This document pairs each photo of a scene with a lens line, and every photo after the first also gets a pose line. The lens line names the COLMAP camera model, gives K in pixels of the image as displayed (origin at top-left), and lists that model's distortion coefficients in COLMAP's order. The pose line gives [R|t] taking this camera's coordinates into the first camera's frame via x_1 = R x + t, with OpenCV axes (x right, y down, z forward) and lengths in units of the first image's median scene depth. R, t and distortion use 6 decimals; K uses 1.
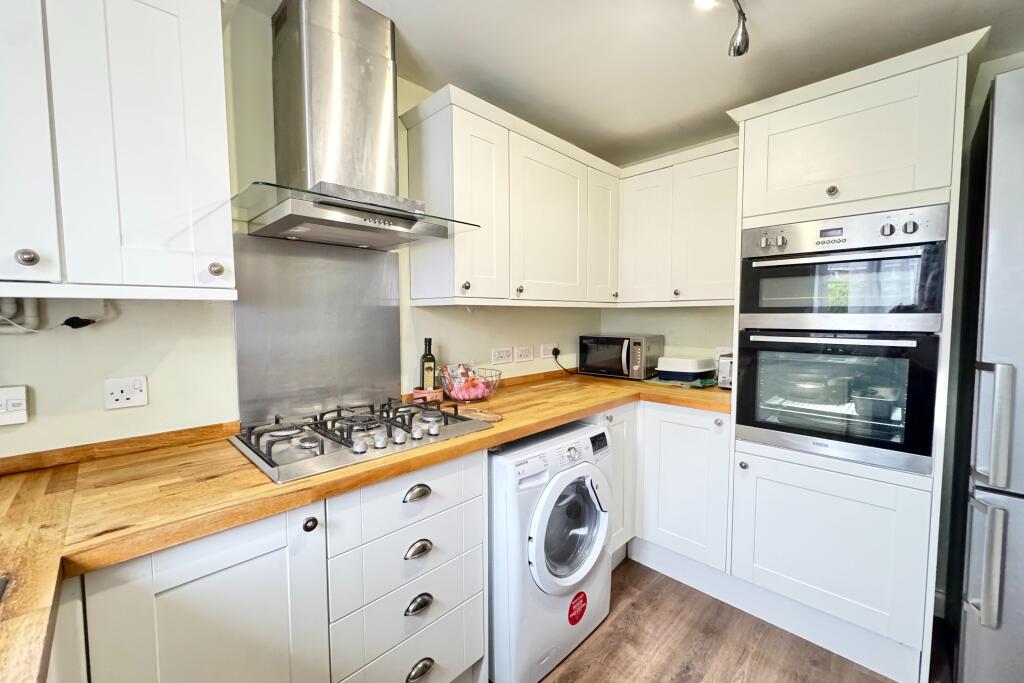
lens RADIAL K [[410.9, 0, 511.7], [0, 410.9, 340.6], [0, 0, 1]] dist [-0.001629, -0.000204]
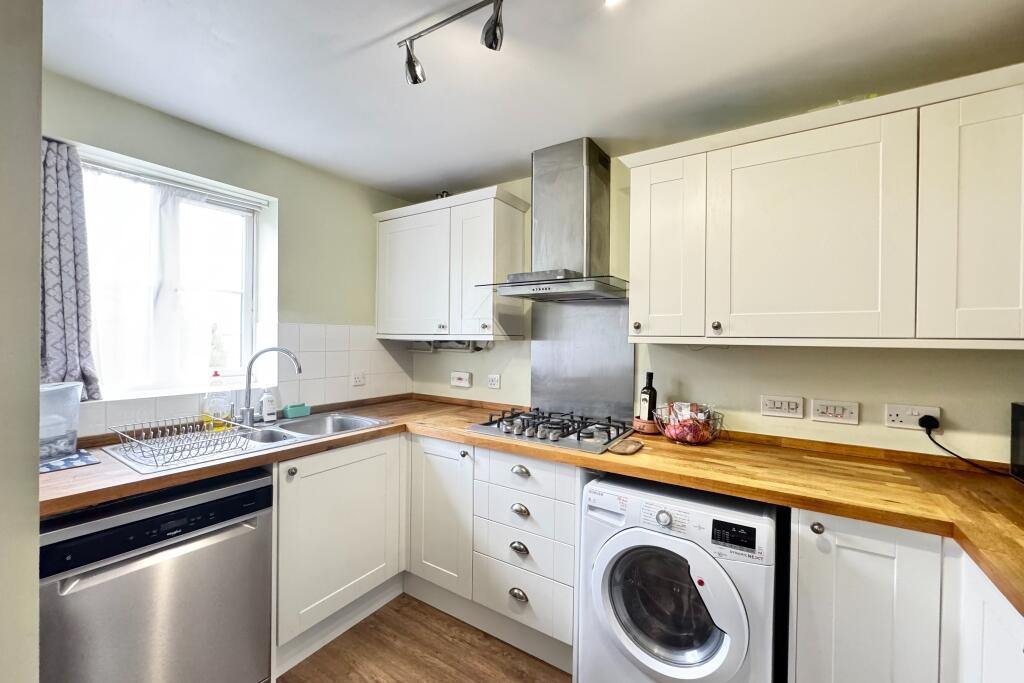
lens RADIAL K [[410.9, 0, 512.1], [0, 410.9, 338.3], [0, 0, 1]] dist [-0.001629, -0.000204]
pose [[0.199863, 0.011229, -0.979760, 1.044170], [-0.074024, 0.997250, -0.003670, -0.086017], [0.977024, 0.073259, 0.200144, 0.546829]]
